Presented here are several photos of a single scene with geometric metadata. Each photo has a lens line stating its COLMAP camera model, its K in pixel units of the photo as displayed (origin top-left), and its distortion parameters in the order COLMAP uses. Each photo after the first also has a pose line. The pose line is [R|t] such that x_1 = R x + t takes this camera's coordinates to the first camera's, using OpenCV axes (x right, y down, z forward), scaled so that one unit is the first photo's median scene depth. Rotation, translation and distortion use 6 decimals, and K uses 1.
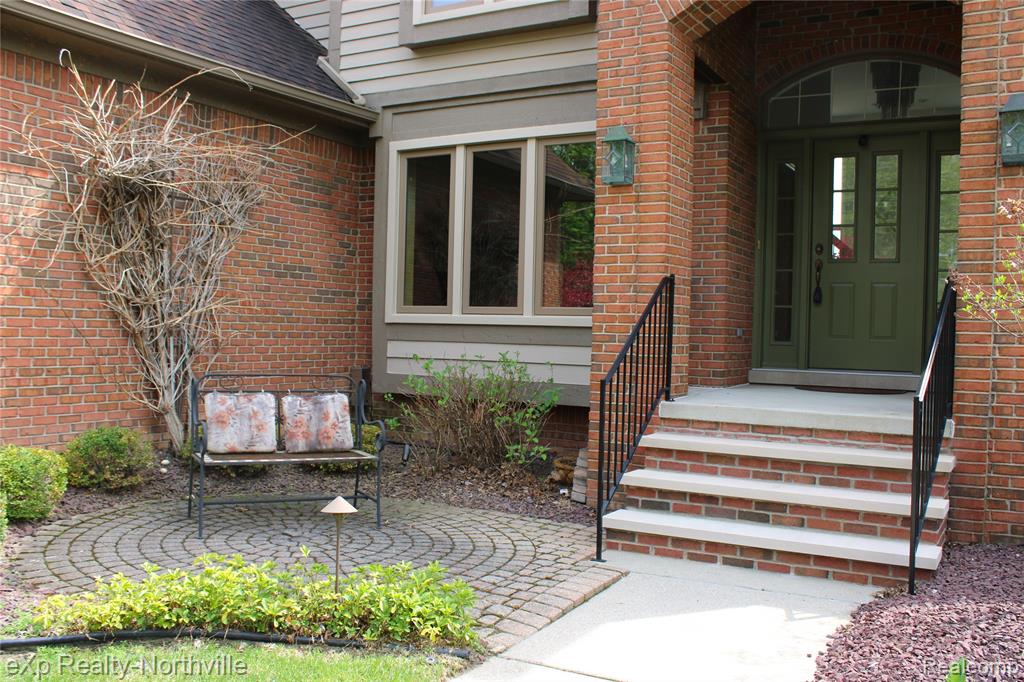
lens RADIAL K [[927.3, 0, 512.9], [0, 927.3, 323.1], [0, 0, 1]] dist [0.001537, -0.000445]
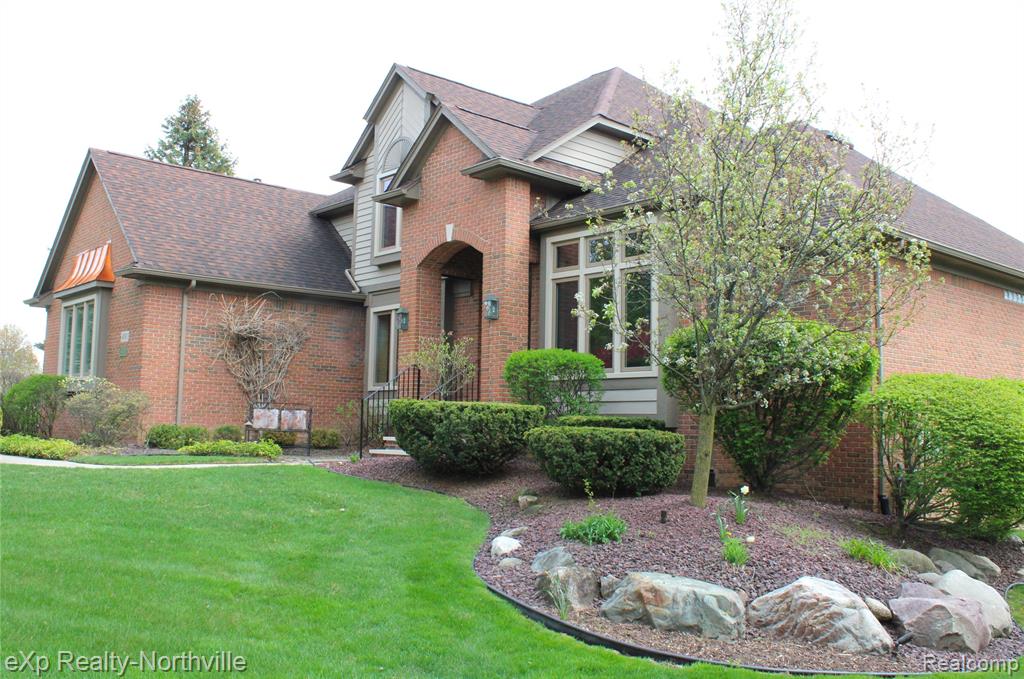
lens RADIAL K [[951.8, 0, 512.0], [0, 951.8, 339.5], [0, 0, 1]] dist [-0.002045, -0.000207]
pose [[0.945777, -0.040313, -0.322304, 1.119504], [0.005012, 0.993961, -0.109617, 0.155766], [0.324777, 0.102058, 0.940268, -1.234241]]
